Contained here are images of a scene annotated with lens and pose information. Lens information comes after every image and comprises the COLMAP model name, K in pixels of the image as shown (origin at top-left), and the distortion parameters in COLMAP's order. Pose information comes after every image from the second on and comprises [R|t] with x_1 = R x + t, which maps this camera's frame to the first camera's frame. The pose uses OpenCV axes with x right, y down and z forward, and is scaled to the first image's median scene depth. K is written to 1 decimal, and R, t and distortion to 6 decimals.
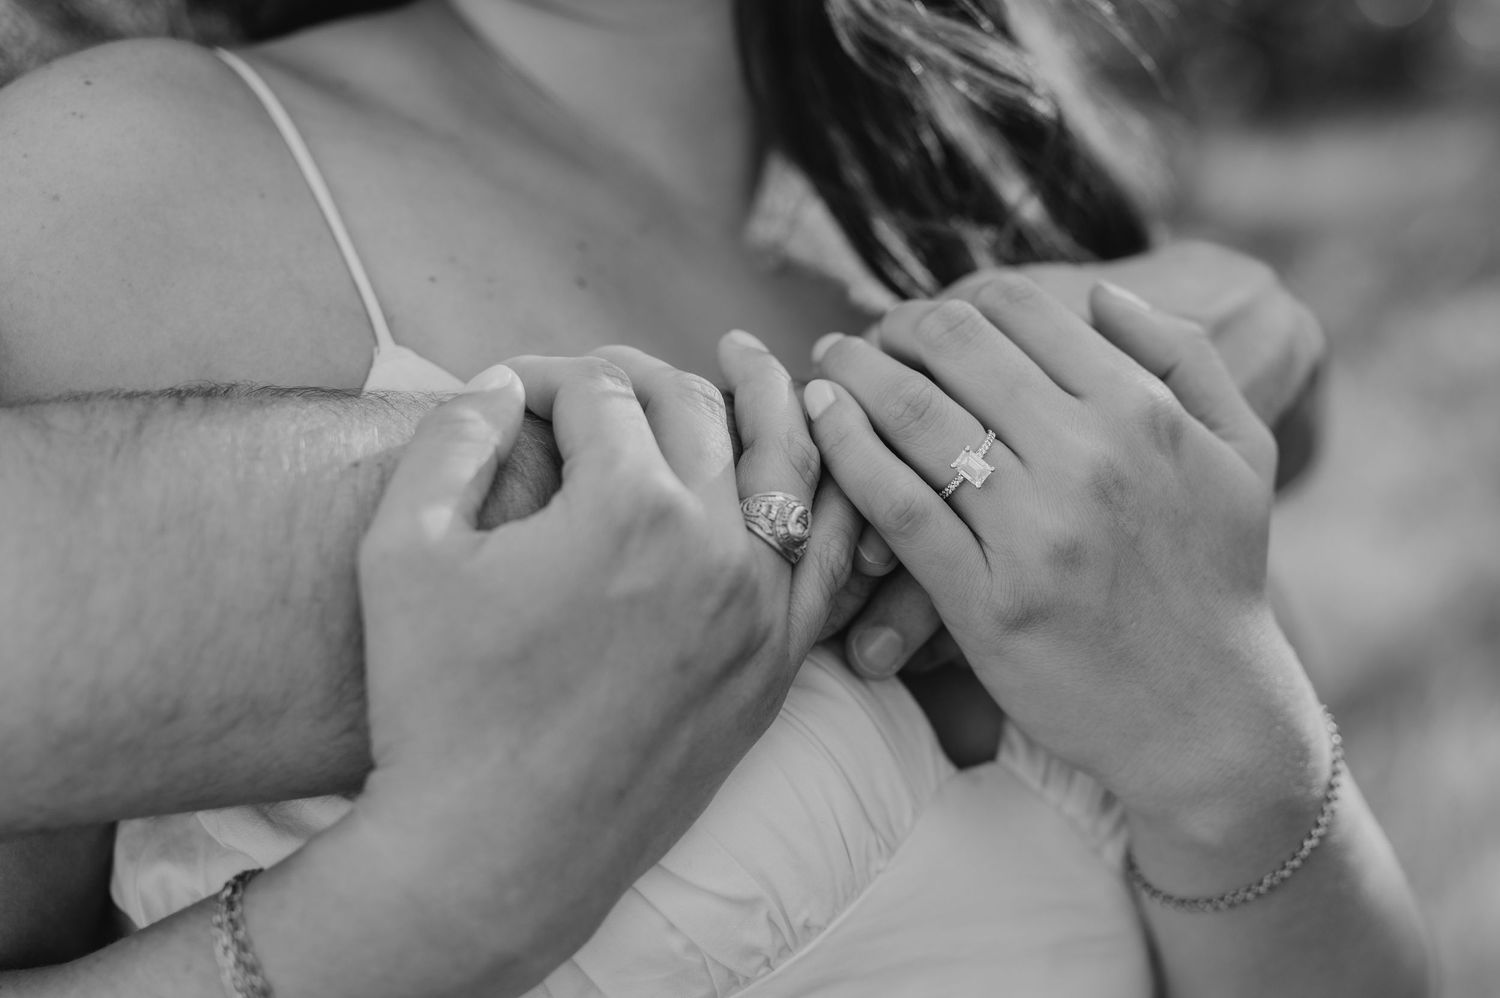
lens RADIAL K [[2170.2, 0, 761.4], [0, 2170.2, 505.4], [0, 0, 1]] dist [0.003093, 0.000000]
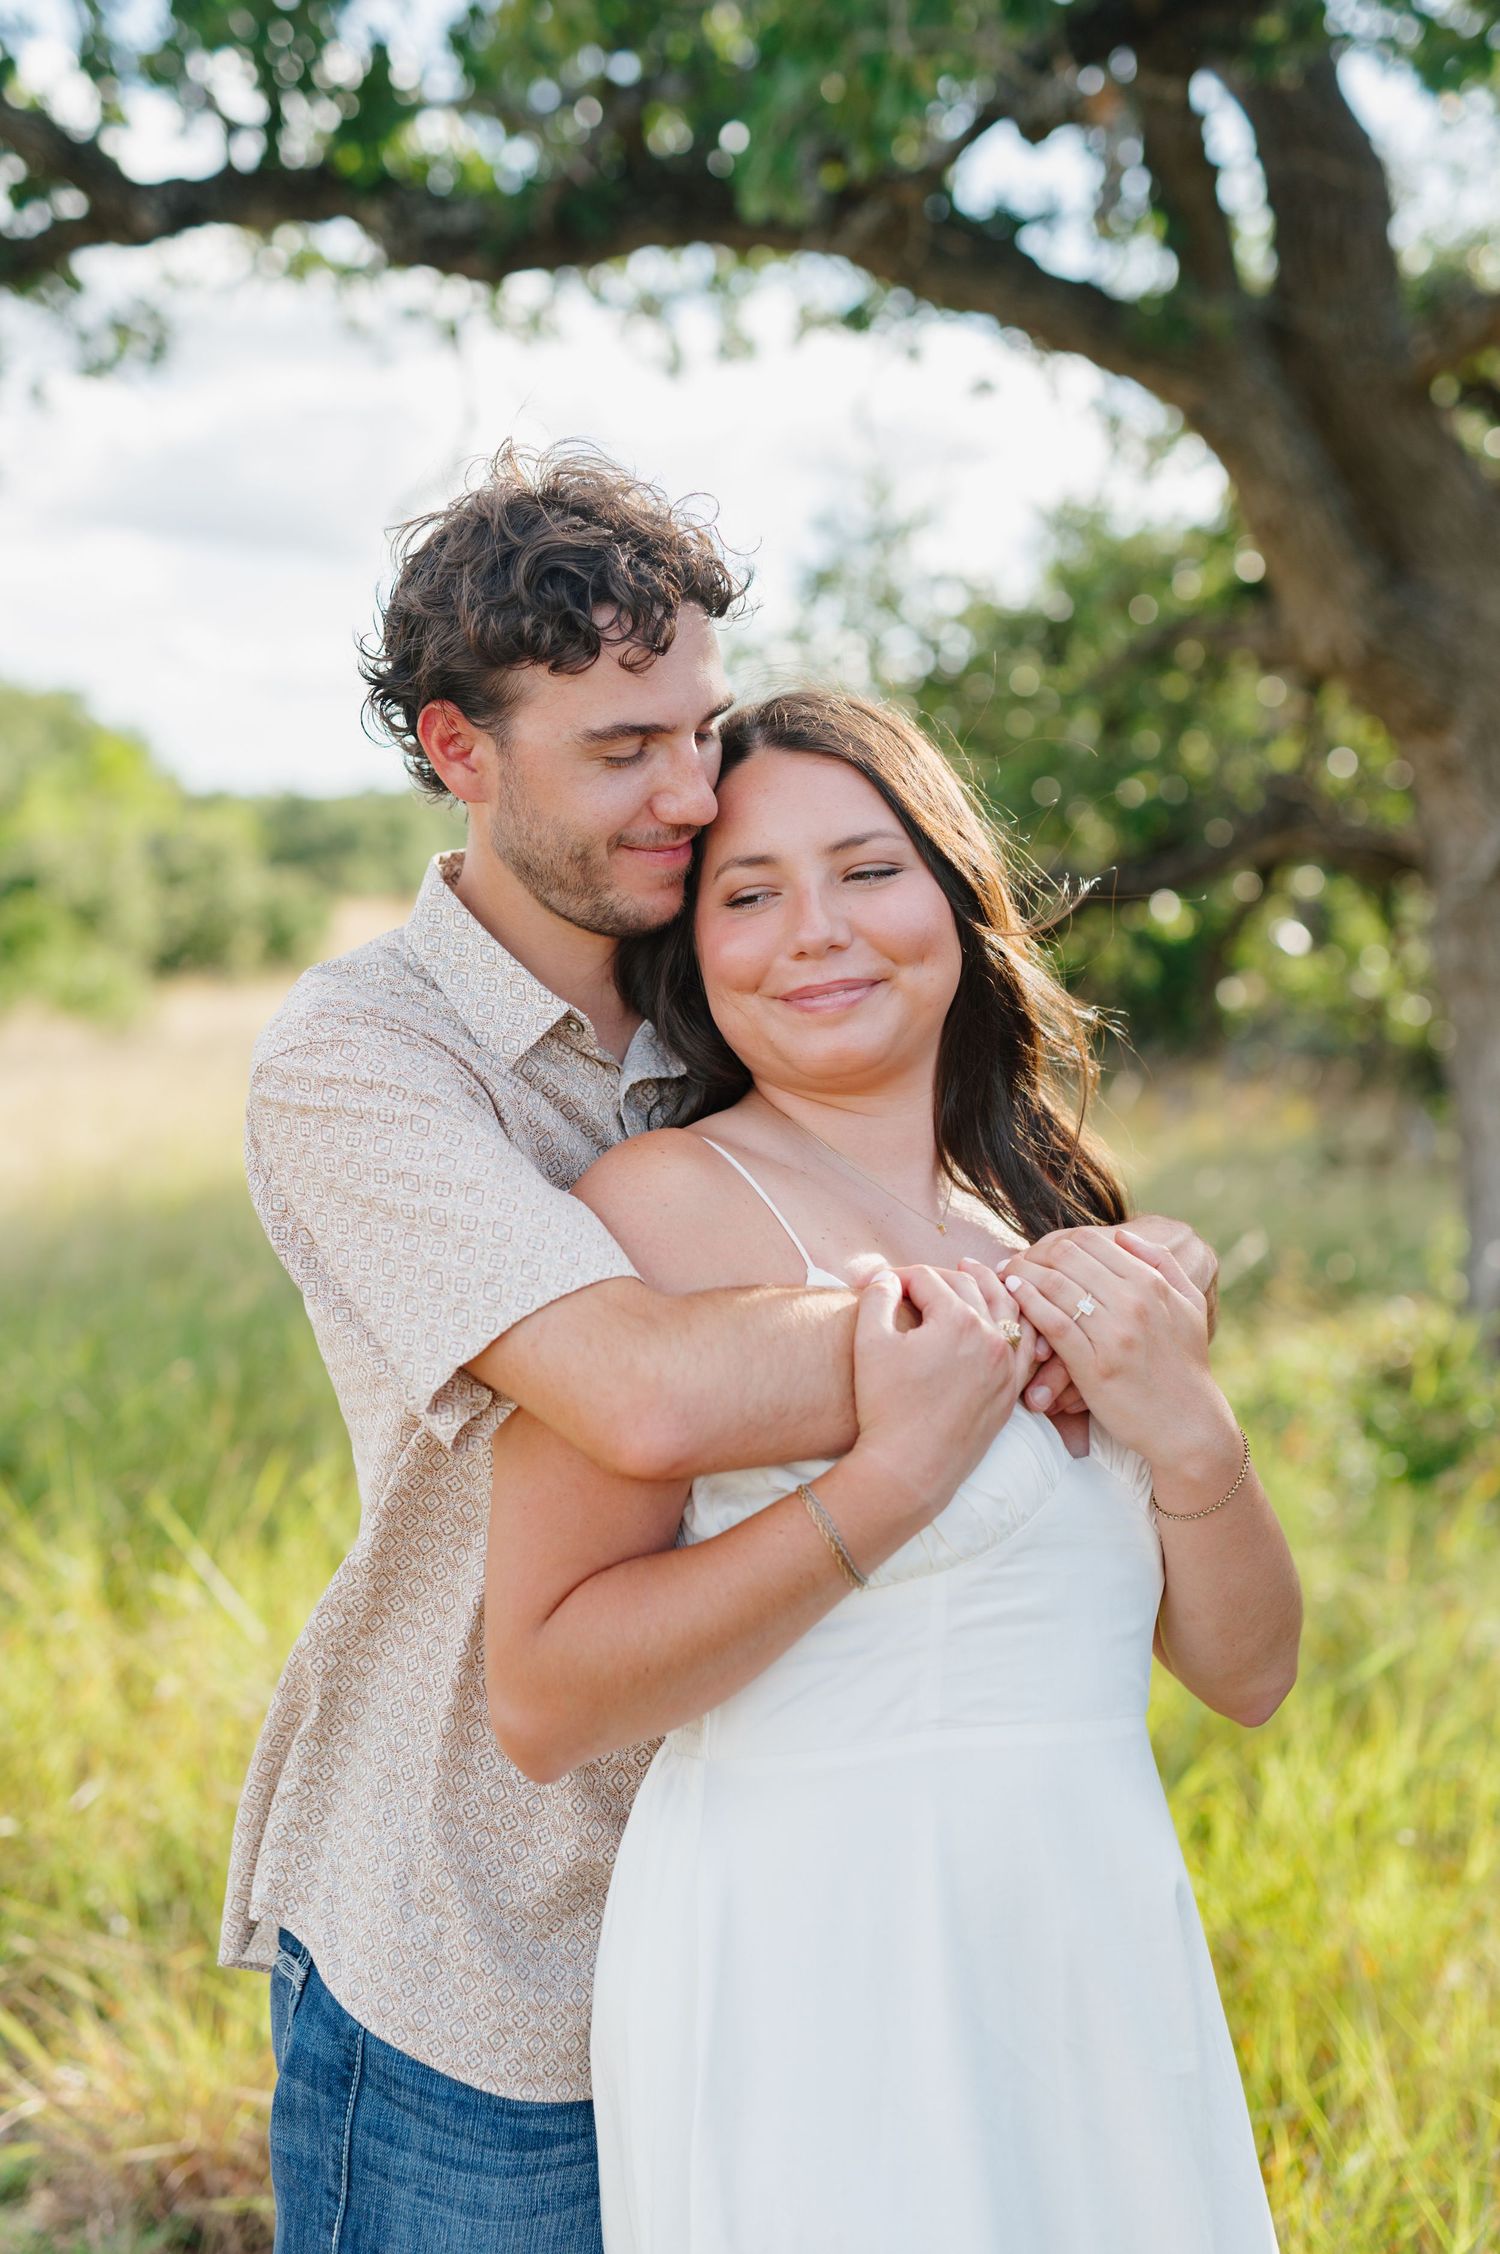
lens RADIAL K [[3261.0, 0, 776.7], [0, 3261.0, 1073.6], [0, 0, 1]] dist [0.003093, 0.000000]
pose [[0.991780, -0.035519, 0.122926, -0.640880], [0.056229, 0.983950, -0.169355, 0.305457], [-0.114938, 0.174875, 0.977859, -2.386169]]
